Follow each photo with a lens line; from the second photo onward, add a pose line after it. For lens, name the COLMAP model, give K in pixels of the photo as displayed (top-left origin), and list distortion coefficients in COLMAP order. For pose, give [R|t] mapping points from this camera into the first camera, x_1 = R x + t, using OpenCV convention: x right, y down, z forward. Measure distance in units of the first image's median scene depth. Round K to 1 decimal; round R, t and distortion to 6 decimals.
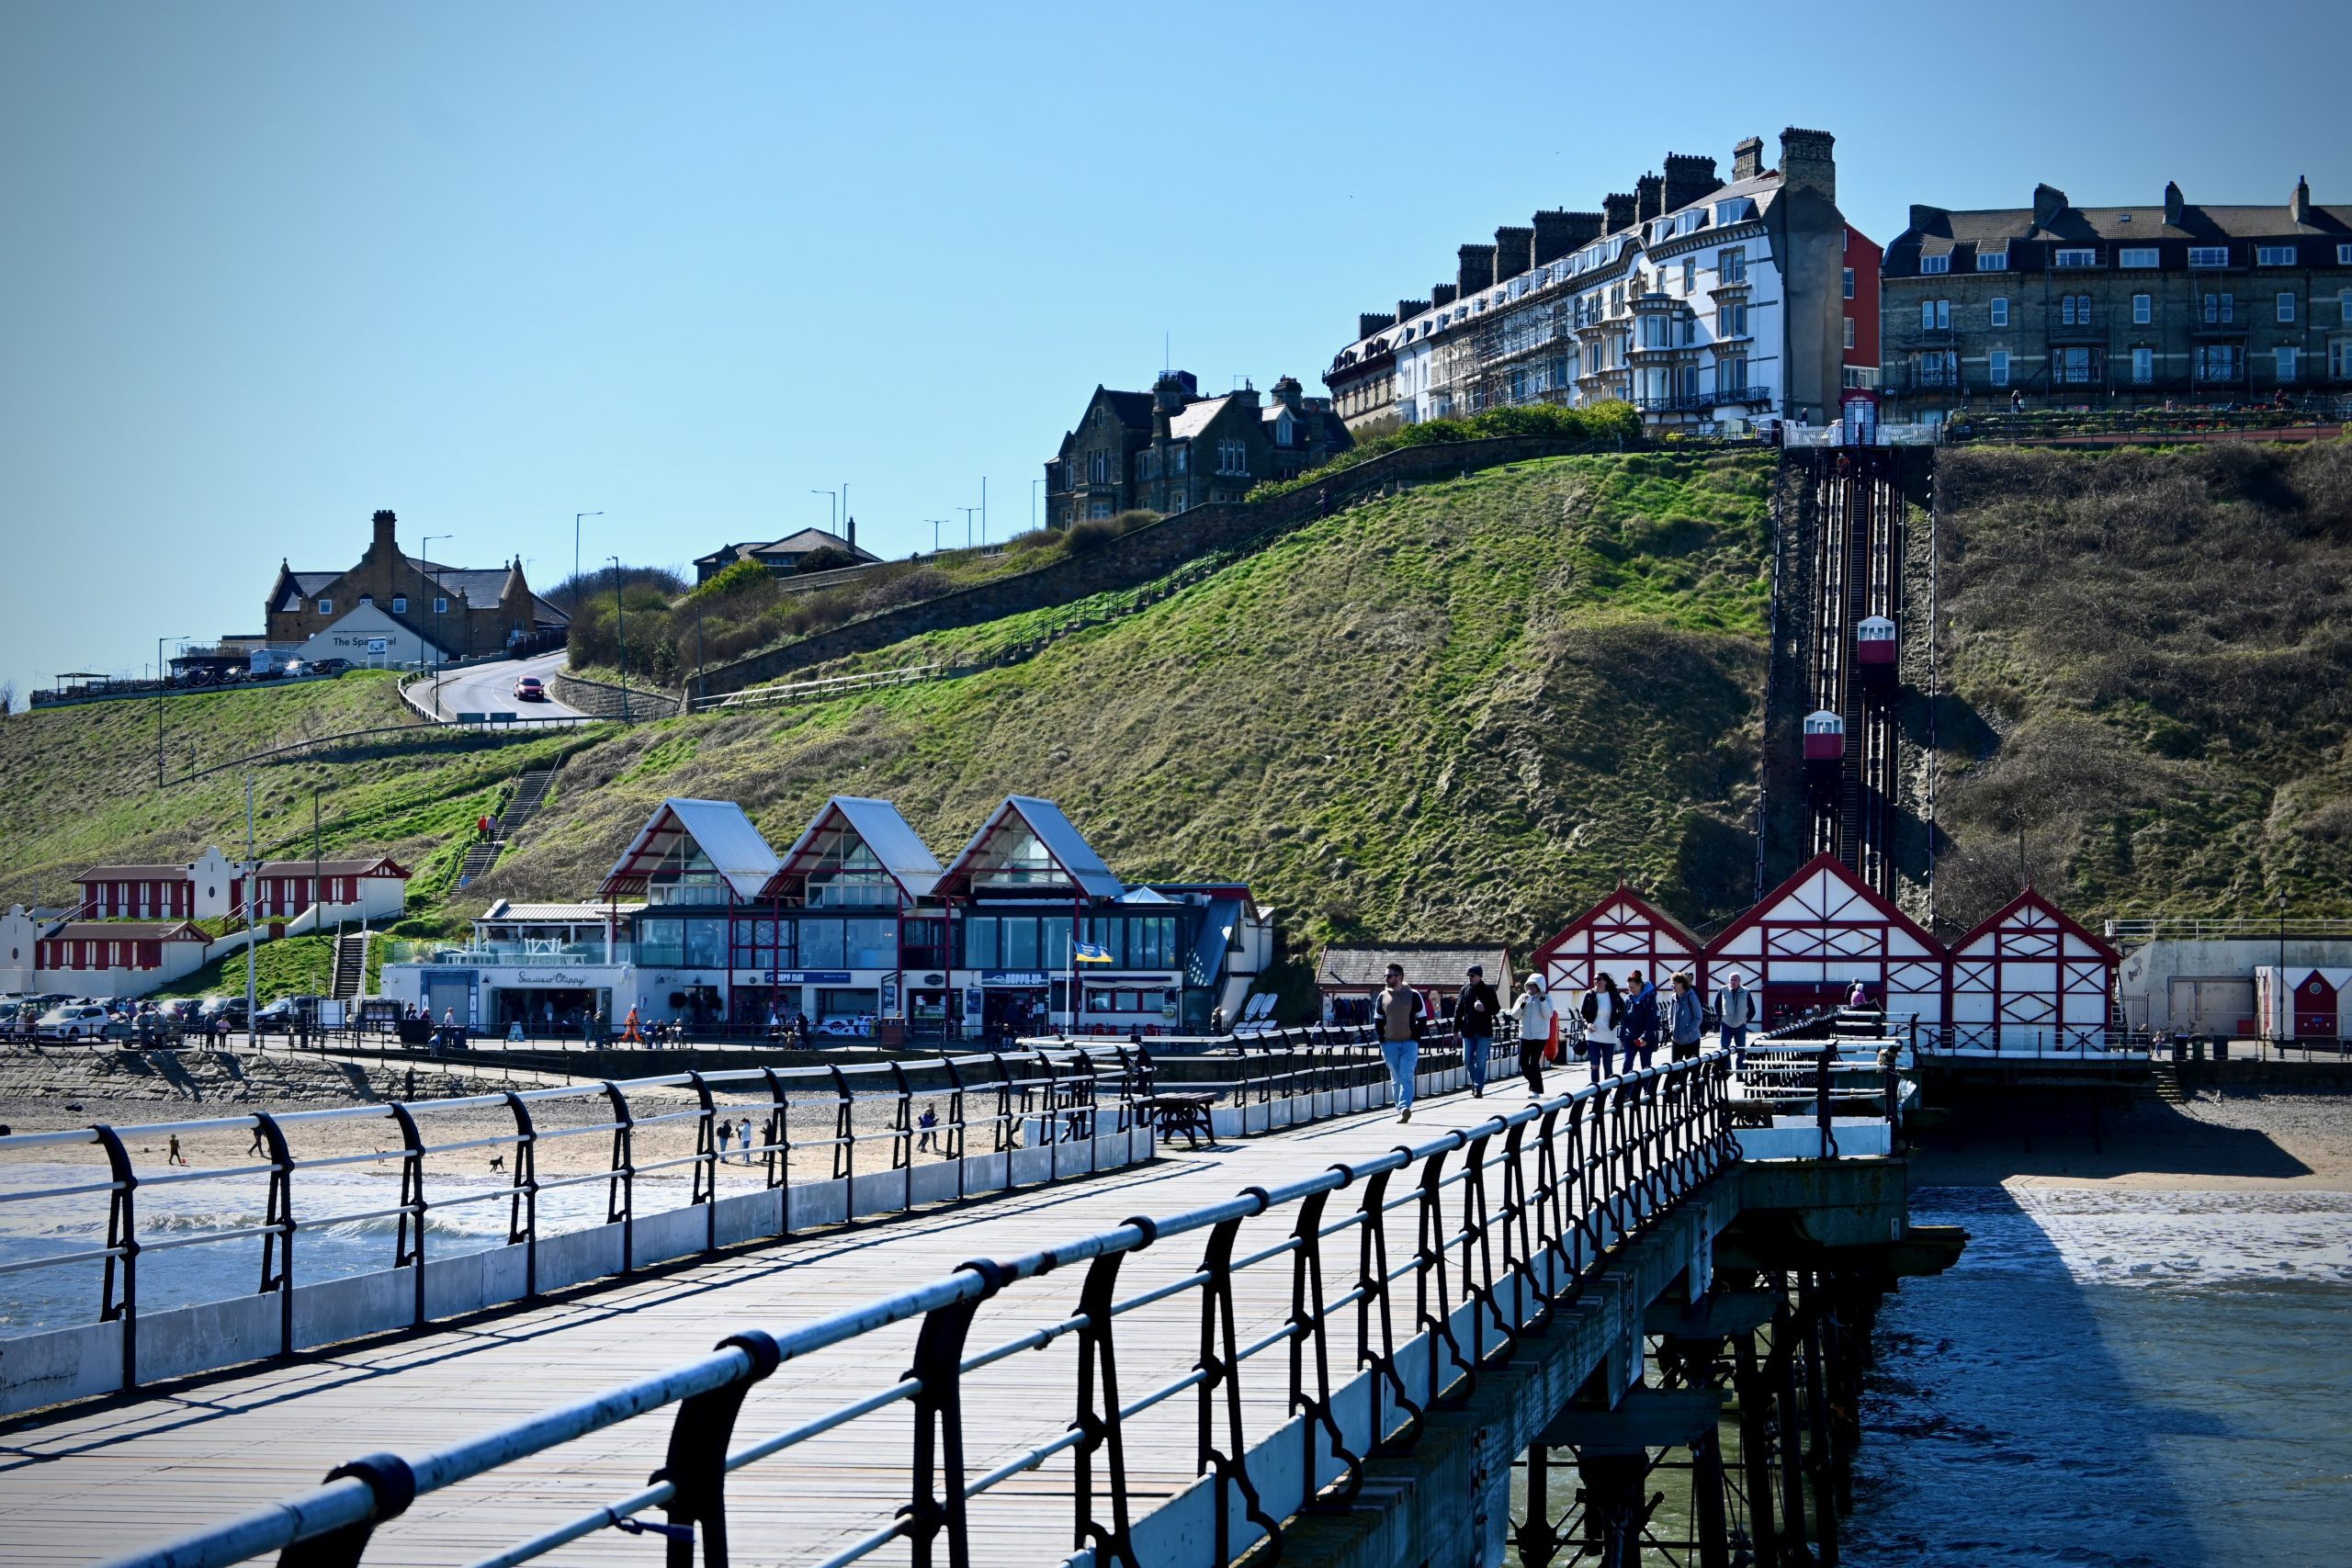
lens RADIAL K [[6283.5, 0, 1176.0], [0, 6283.5, 784.0], [0, 0, 1]] dist [-0.024701, 0.265353]
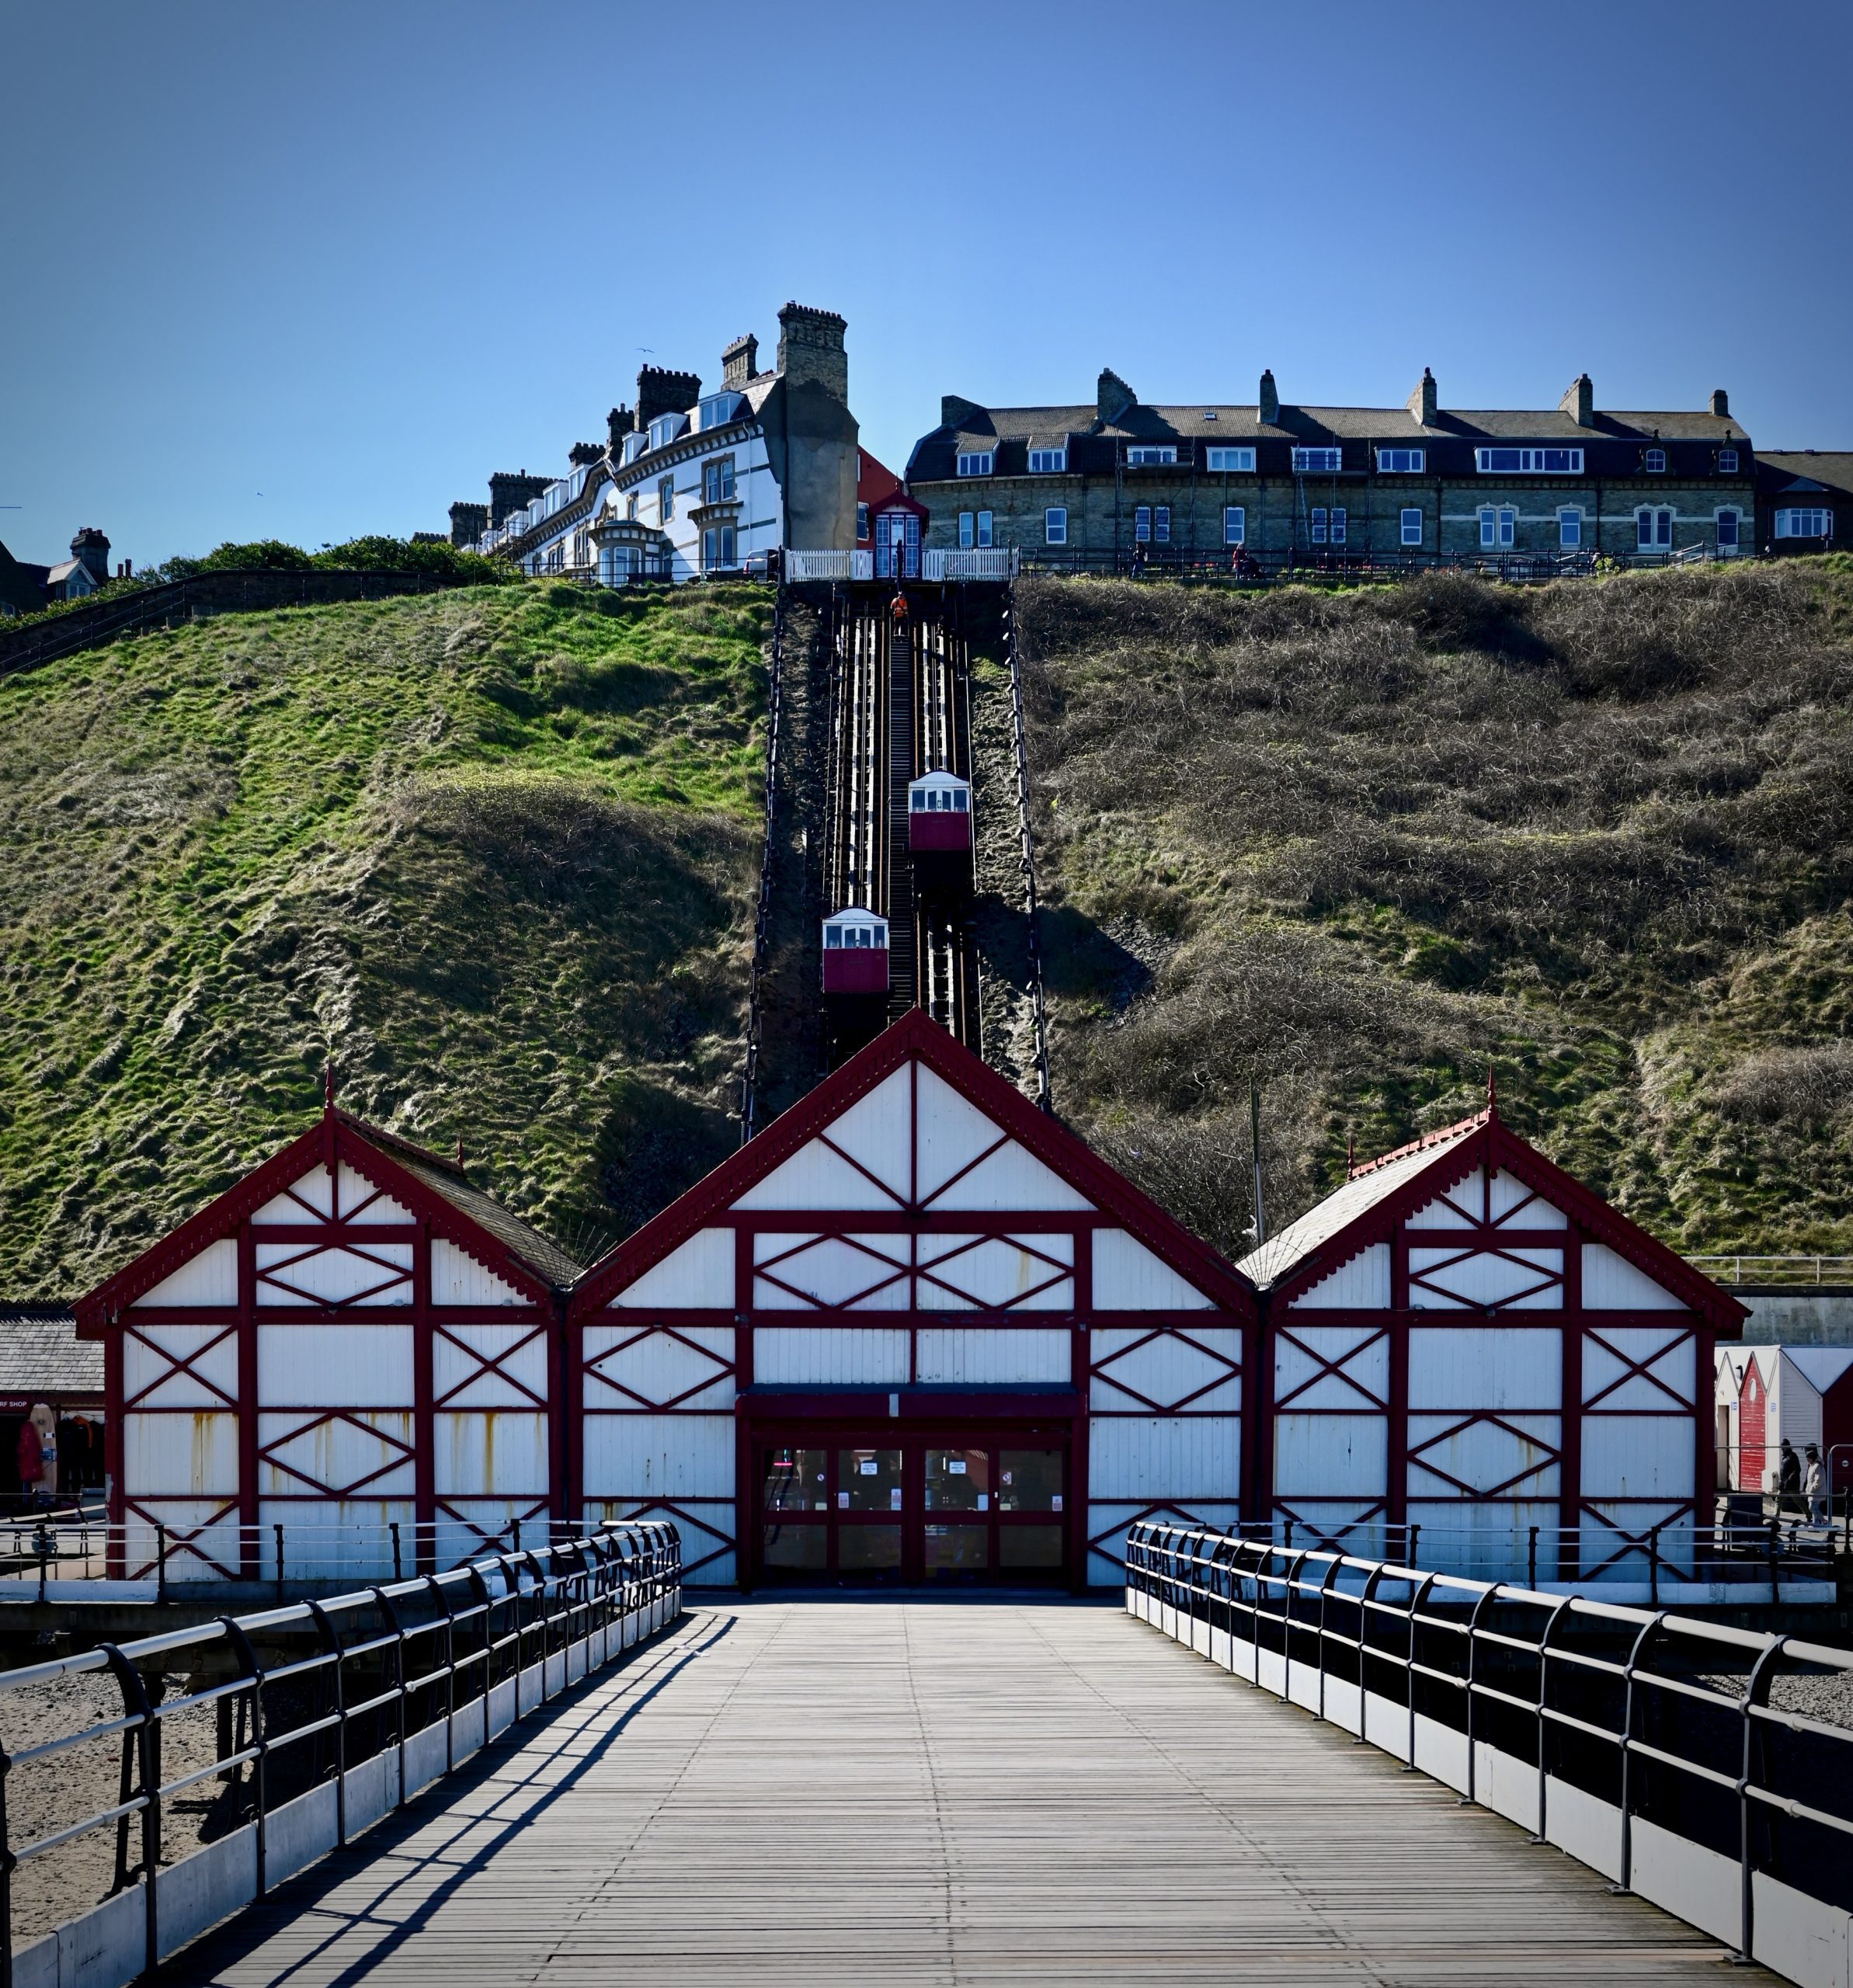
lens RADIAL K [[5564.8, 0, 926.5], [0, 5564.8, 994.0], [0, 0, 1]] dist [-0.108743, 0.264597]
pose [[0.992467, 0.003846, 0.122449, 0.045659], [0.000718, 0.999307, -0.037208, 0.014715], [-0.122507, 0.037016, 0.991777, 0.479360]]
